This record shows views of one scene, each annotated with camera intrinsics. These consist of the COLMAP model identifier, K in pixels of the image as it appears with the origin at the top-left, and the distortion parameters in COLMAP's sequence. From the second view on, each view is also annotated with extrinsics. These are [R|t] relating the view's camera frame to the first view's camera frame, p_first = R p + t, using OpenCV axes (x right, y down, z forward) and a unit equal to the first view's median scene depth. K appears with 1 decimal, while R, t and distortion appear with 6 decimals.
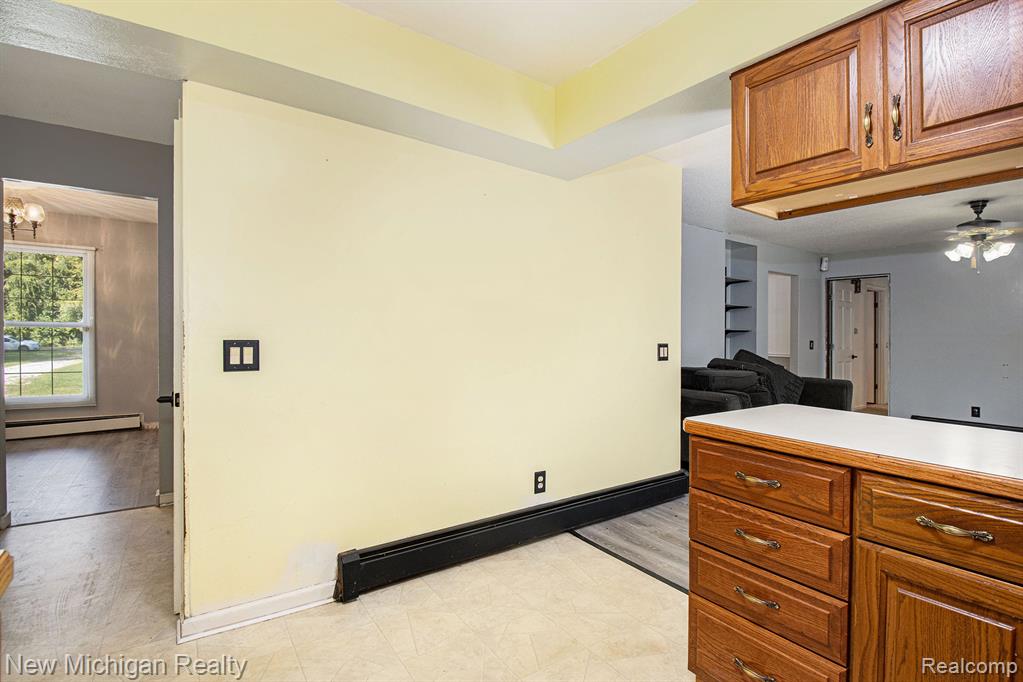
lens RADIAL K [[477.8, 0, 511.9], [0, 477.8, 327.0], [0, 0, 1]] dist [-0.024678, -0.003993]
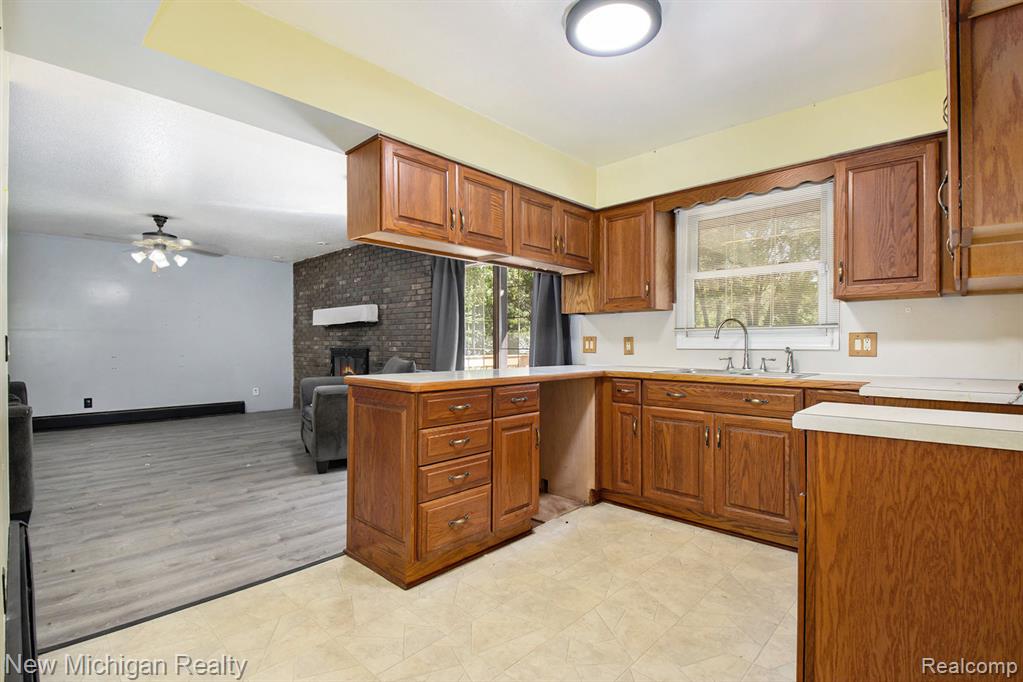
lens RADIAL K [[477.8, 0, 530.1], [0, 477.8, 350.5], [0, 0, 1]] dist [-0.024678, -0.003993]
pose [[-0.250522, -0.030031, 0.967645, -0.304371], [-0.017255, 0.999498, 0.026552, 0.016744], [-0.967957, -0.010045, -0.250915, 0.298878]]
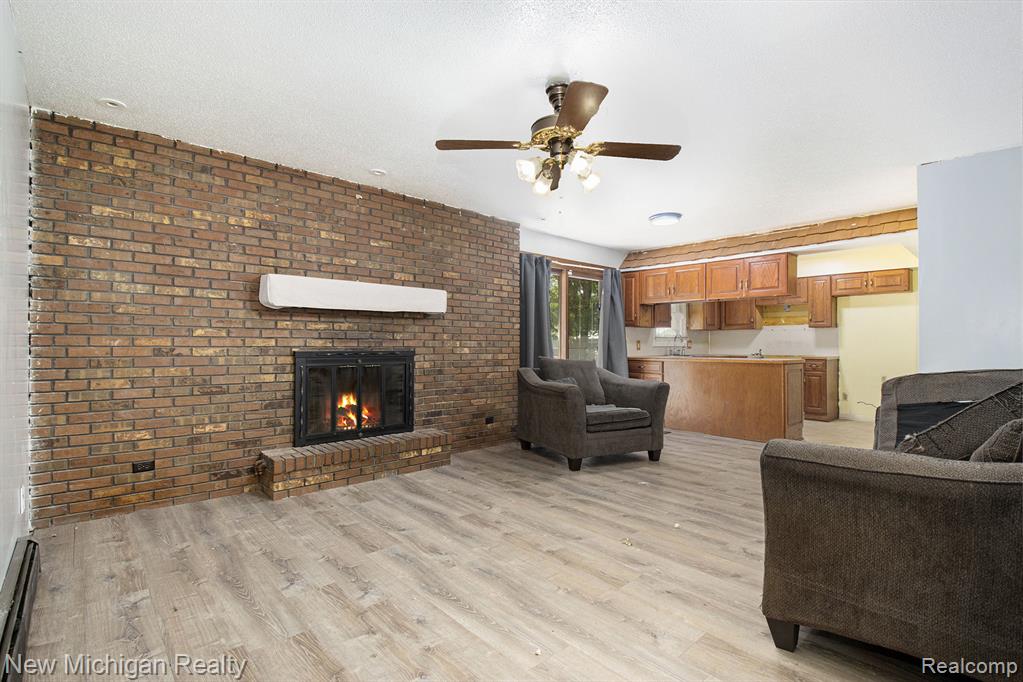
lens RADIAL K [[477.8, 0, 509.8], [0, 477.8, 352.5], [0, 0, 1]] dist [-0.024678, -0.003993]
pose [[-0.988712, -0.012163, -0.149337, 0.894329], [-0.011748, 0.999924, -0.003659, 0.053742], [0.149370, -0.001863, -0.988780, 1.223989]]
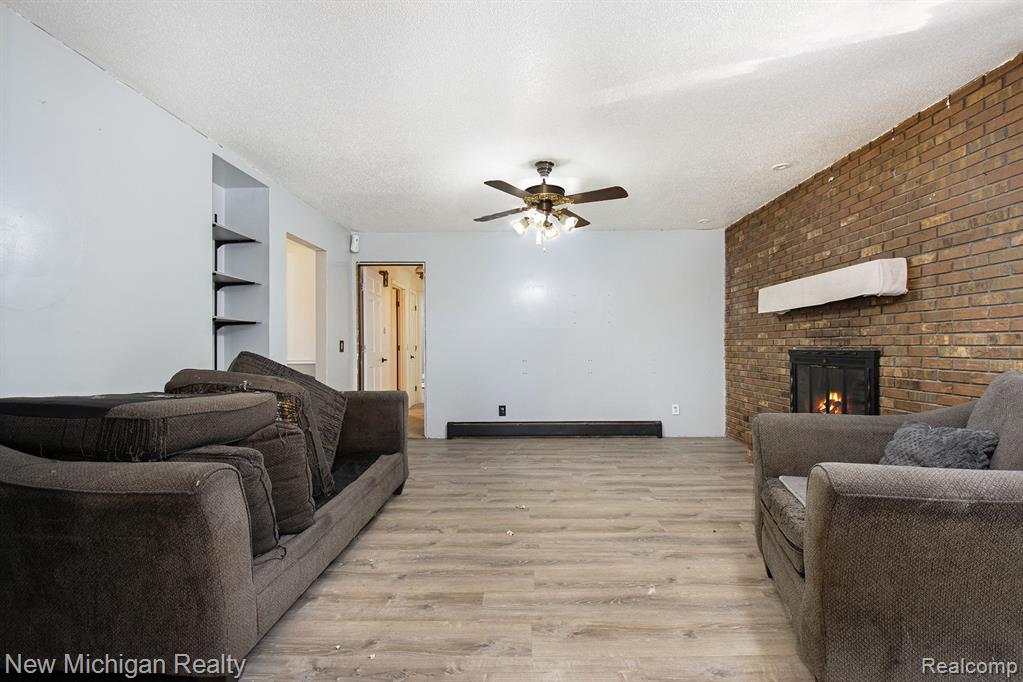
lens RADIAL K [[477.8, 0, 522.9], [0, 477.8, 344.5], [0, 0, 1]] dist [-0.024678, -0.003993]
pose [[0.559407, -0.013524, 0.828783, 0.212174], [0.003638, 0.999897, 0.013861, 0.032721], [-0.828885, -0.004739, 0.559399, 0.429767]]
